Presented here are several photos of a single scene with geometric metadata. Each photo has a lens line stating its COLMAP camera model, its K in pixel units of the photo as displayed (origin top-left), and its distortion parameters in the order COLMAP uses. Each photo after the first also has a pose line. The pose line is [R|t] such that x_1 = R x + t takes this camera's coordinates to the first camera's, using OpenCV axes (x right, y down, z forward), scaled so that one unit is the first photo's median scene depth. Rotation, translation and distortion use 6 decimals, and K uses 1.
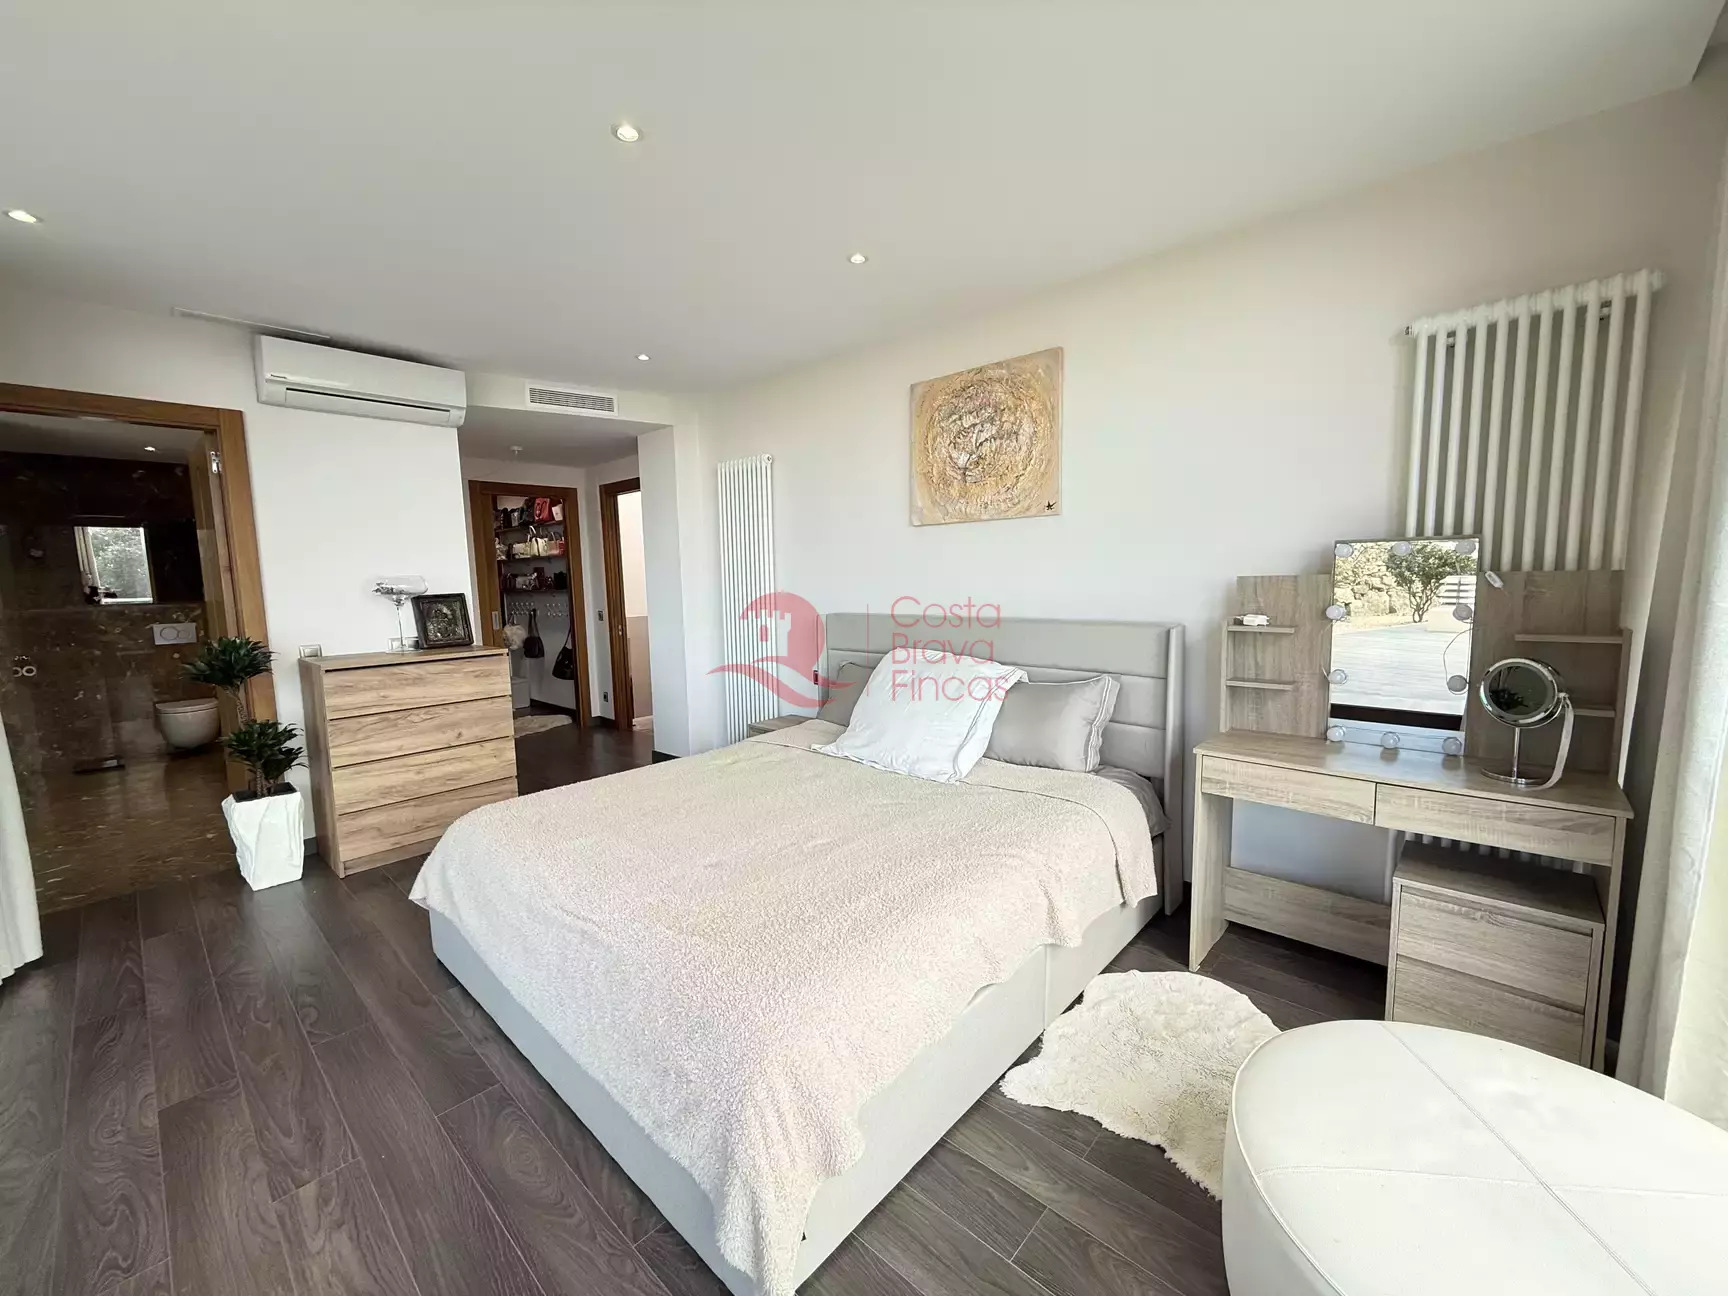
lens RADIAL K [[684.4, 0, 861.3], [0, 684.4, 641.9], [0, 0, 1]] dist [0.001242, 0.000201]
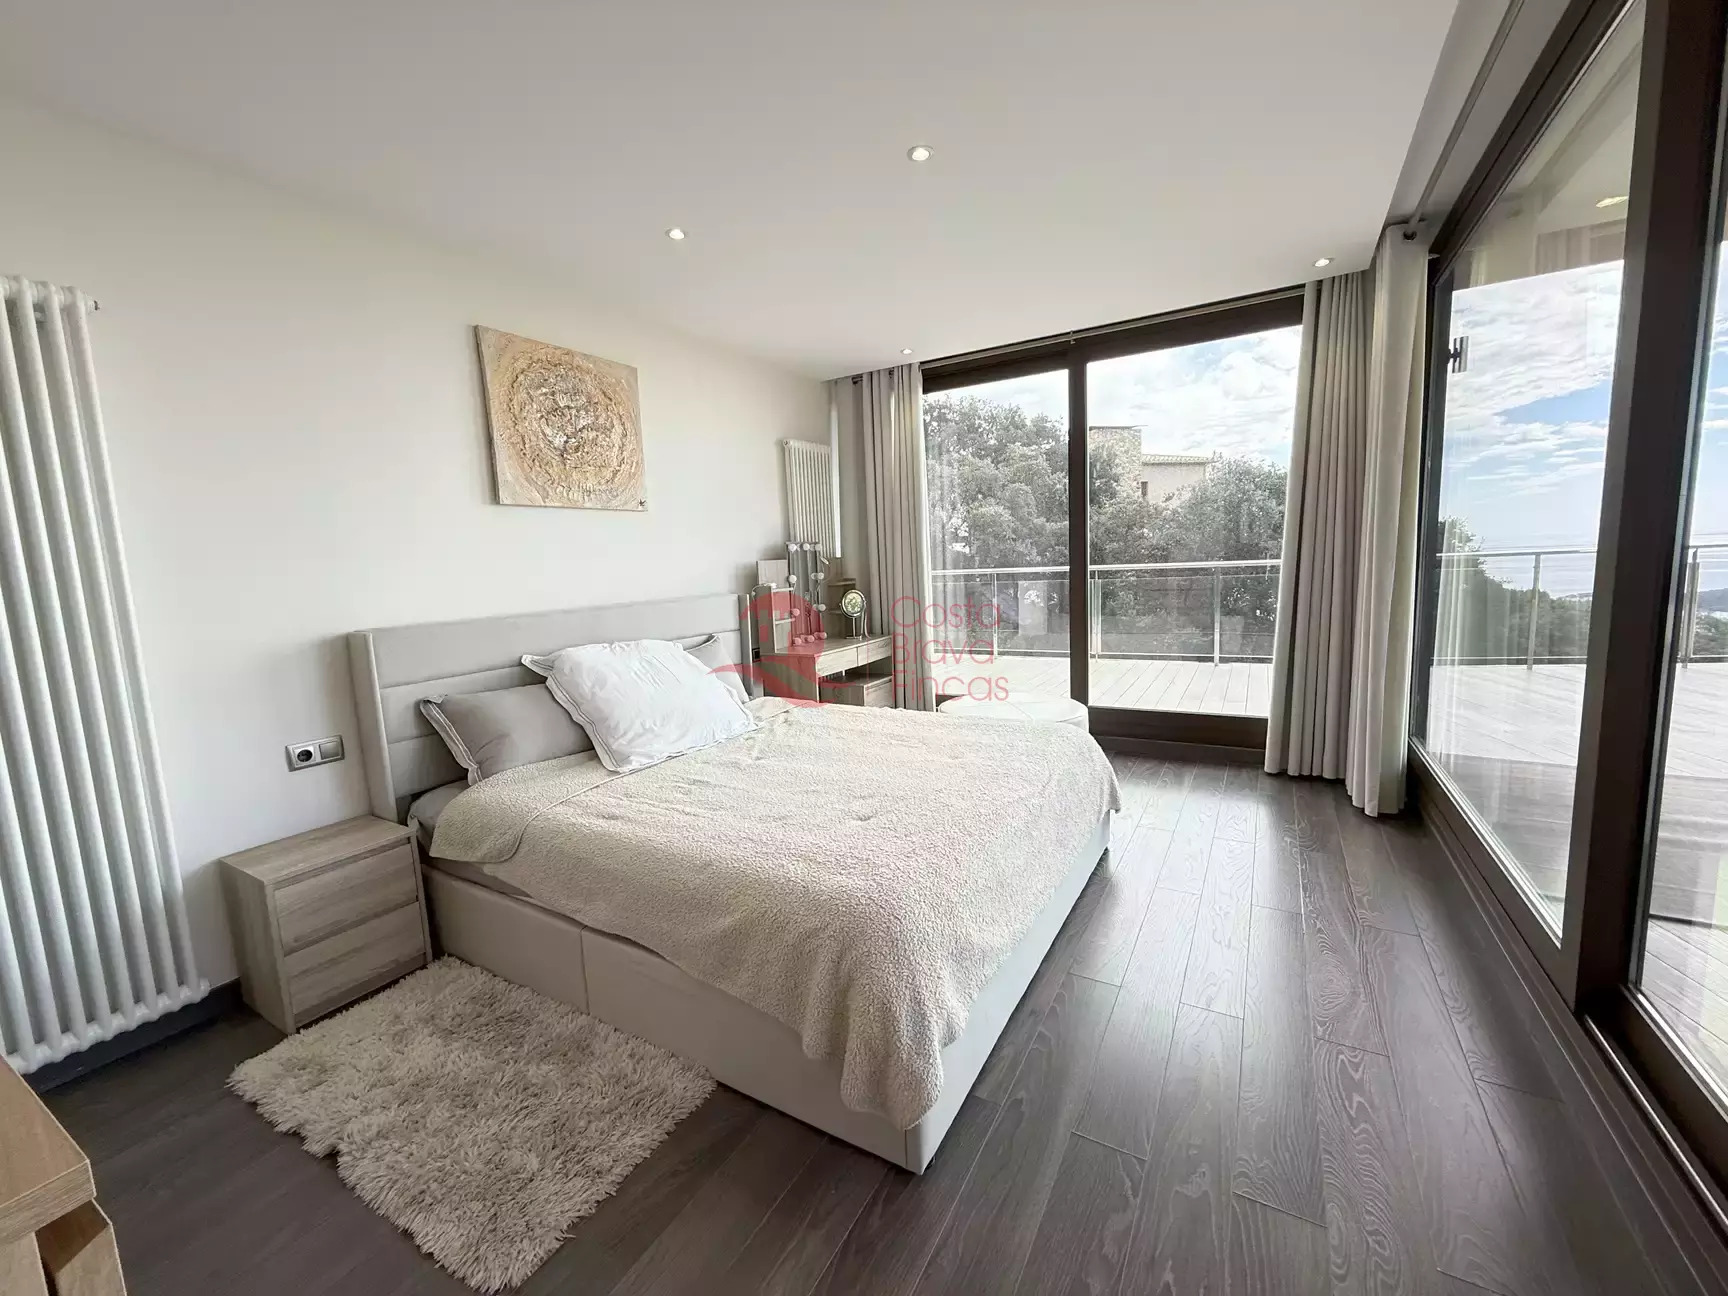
lens RADIAL K [[684.4, 0, 861.3], [0, 684.4, 641.9], [0, 0, 1]] dist [0.001242, 0.000201]
pose [[-0.196501, -0.089157, 0.976442, -0.896188], [0.147221, 0.981885, 0.119281, -0.050637], [-0.969388, 0.167192, -0.179815, 0.849318]]
